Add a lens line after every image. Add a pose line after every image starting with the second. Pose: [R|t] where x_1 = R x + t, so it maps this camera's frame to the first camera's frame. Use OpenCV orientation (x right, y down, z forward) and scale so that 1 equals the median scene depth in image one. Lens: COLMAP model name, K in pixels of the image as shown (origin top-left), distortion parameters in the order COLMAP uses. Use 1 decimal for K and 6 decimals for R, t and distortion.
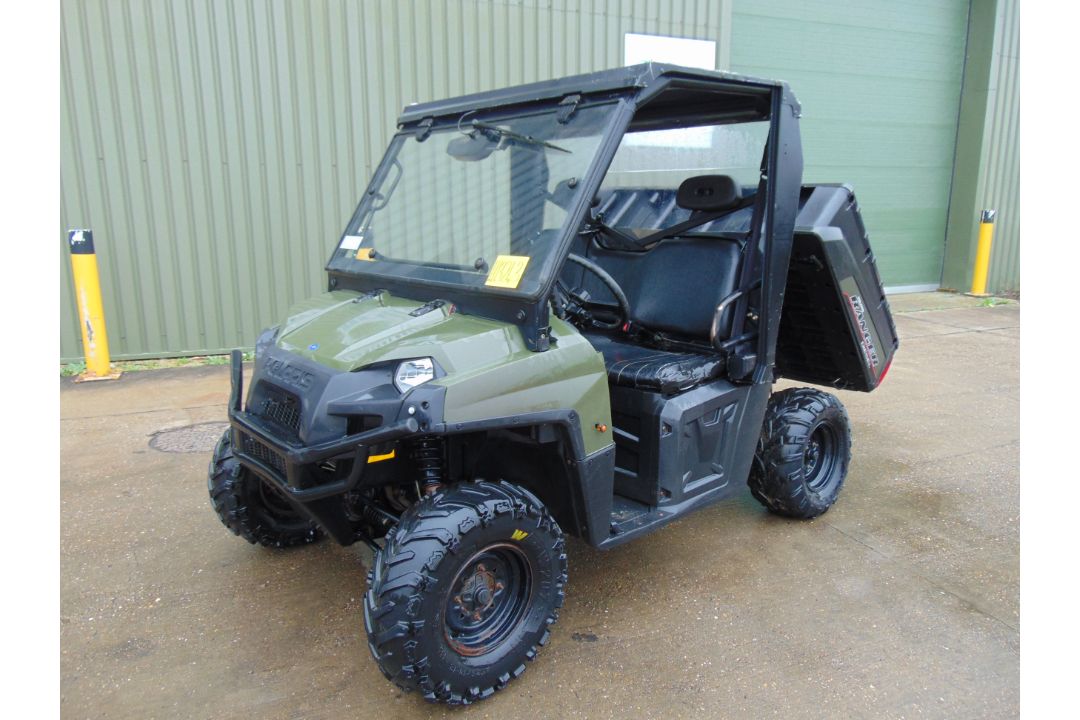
lens RADIAL K [[705.0, 0, 543.5], [0, 705.0, 347.5], [0, 0, 1]] dist [-0.001322, 0.043560]
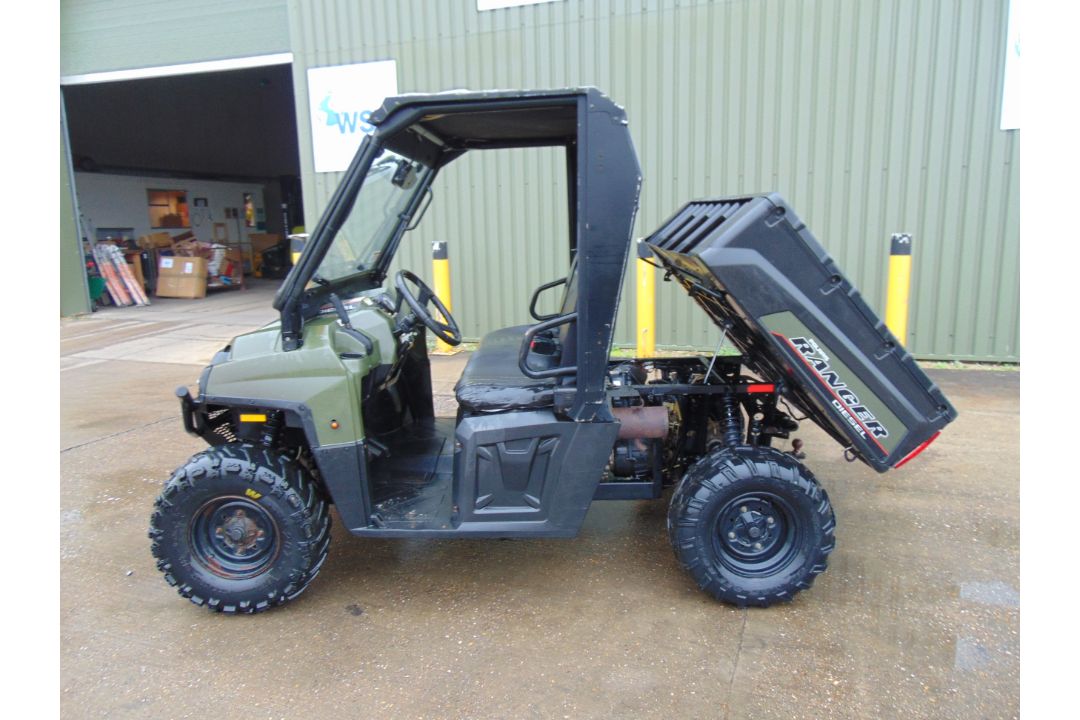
lens RADIAL K [[704.4, 0, 543.9], [0, 704.4, 349.4], [0, 0, 1]] dist [-0.003950, 0.040970]
pose [[0.747301, 0.104014, -0.656294, 0.897654], [-0.106474, 0.993655, 0.036242, -0.071610], [0.655899, 0.042794, 0.753634, 0.298558]]
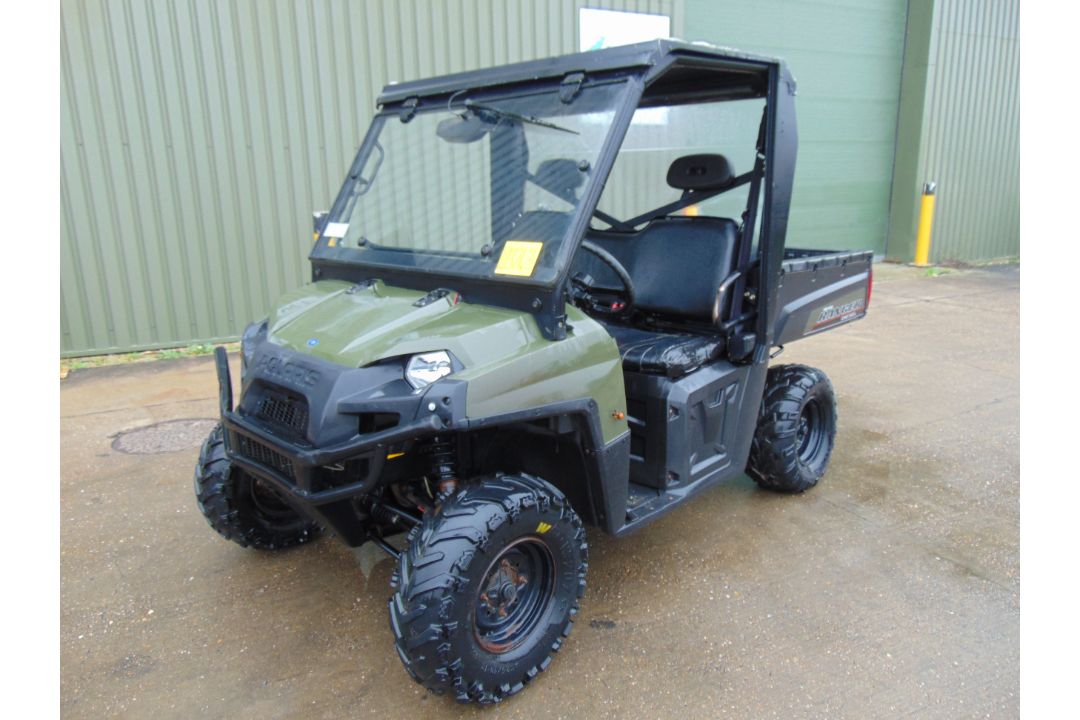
lens RADIAL K [[704.4, 0, 543.9], [0, 704.4, 349.4], [0, 0, 1]] dist [-0.003950, 0.040970]
pose [[0.996672, -0.033867, 0.074144, -0.076790], [0.031421, 0.998931, 0.033904, -0.012262], [-0.075213, -0.031461, 0.996671, 0.024495]]
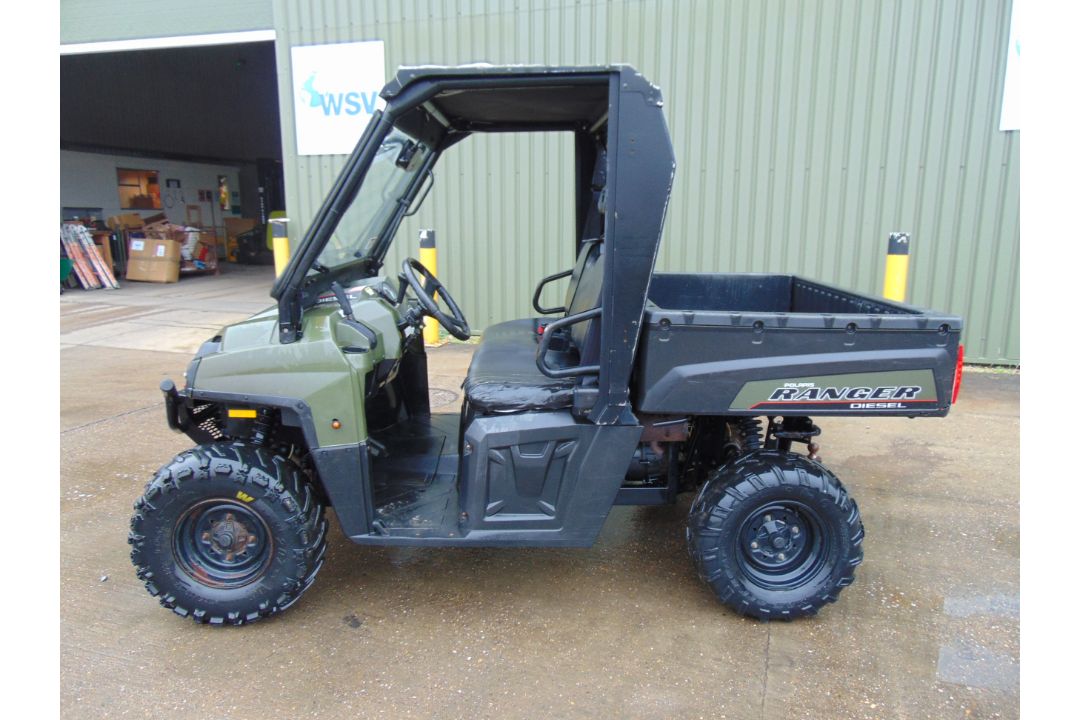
lens RADIAL K [[704.4, 0, 543.9], [0, 704.4, 349.4], [0, 0, 1]] dist [-0.003950, 0.040970]
pose [[0.768149, 0.125204, -0.627910, 0.812026], [-0.126057, 0.991073, 0.043407, -0.068892], [0.627739, 0.045810, 0.777075, 0.309577]]
